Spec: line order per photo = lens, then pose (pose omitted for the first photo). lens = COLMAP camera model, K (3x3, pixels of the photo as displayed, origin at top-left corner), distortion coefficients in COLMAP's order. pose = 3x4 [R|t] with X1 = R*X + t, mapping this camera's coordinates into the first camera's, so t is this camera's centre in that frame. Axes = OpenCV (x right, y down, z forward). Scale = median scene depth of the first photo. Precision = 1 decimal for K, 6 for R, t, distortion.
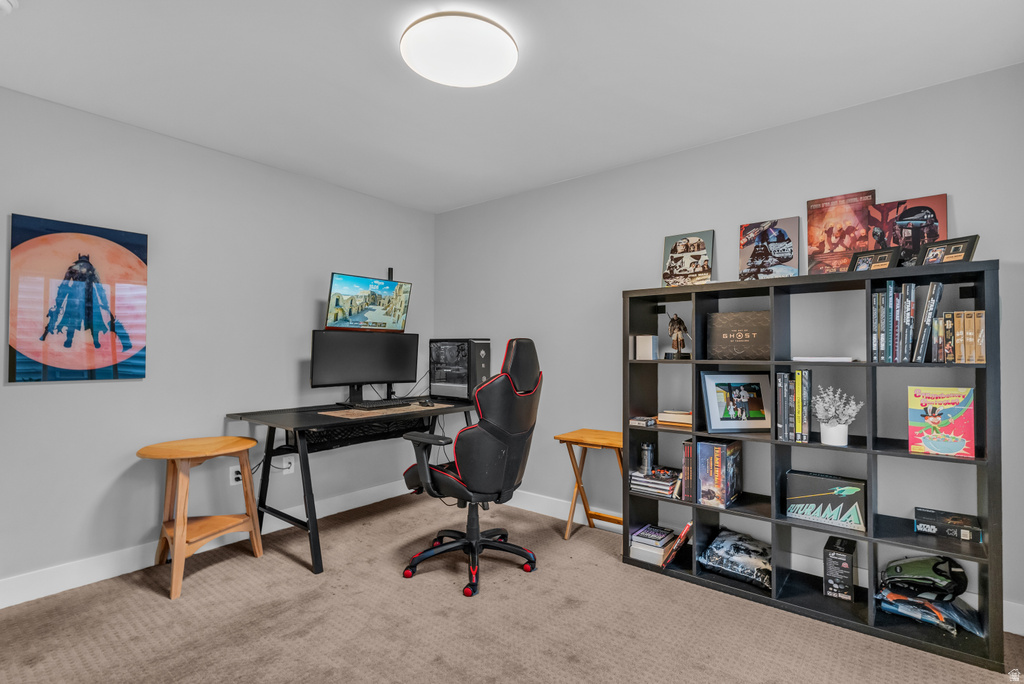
lens RADIAL K [[488.9, 0, 512.0], [0, 488.9, 342.0], [0, 0, 1]] dist [-0.000628, 0.000007]
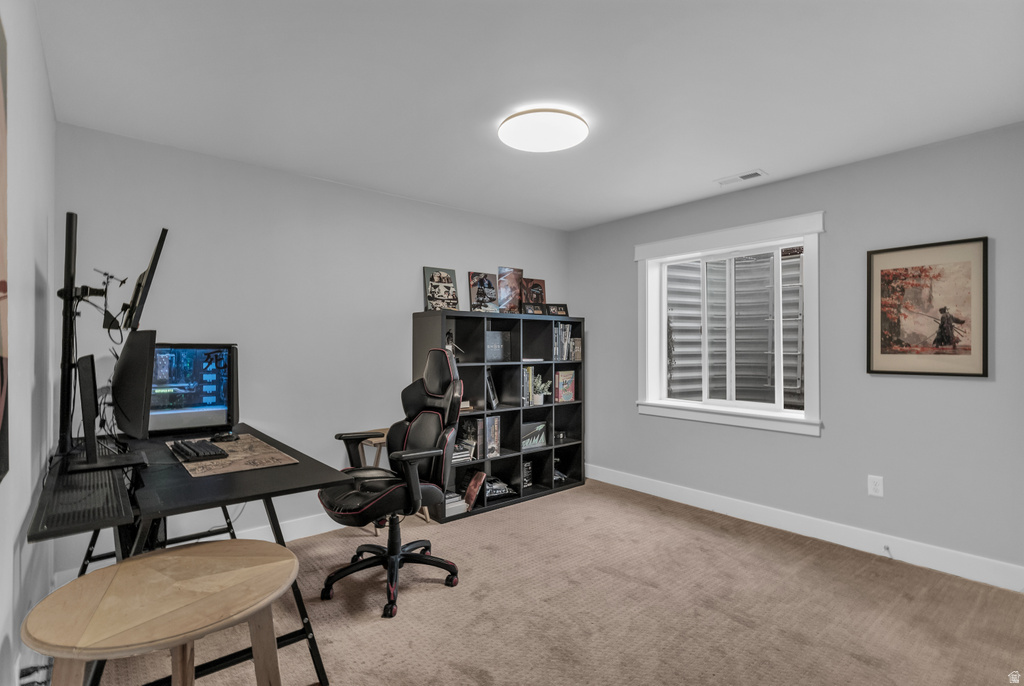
lens RADIAL K [[500.2, 0, 512.0], [0, 500.2, 343.0], [0, 0, 1]] dist [-0.000614, -0.000017]
pose [[0.185484, 0.002437, 0.982644, -1.053284], [-0.022051, 0.999755, 0.001683, -0.027119], [-0.982400, -0.021981, 0.185492, 0.607295]]
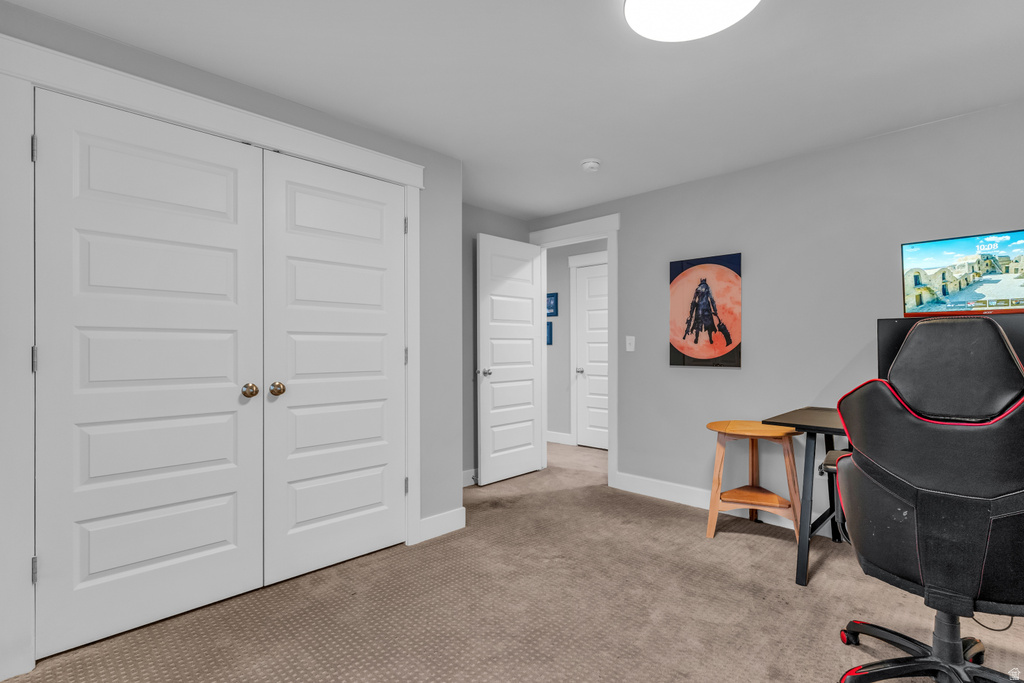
lens RADIAL K [[488.9, 0, 512.0], [0, 488.9, 341.5], [0, 0, 1]] dist [-0.000628, 0.000007]
pose [[-0.098432, -0.011754, -0.995074, 0.583657], [0.025938, 0.999560, -0.014372, 0.010876], [0.994806, -0.027224, -0.098084, 0.556499]]
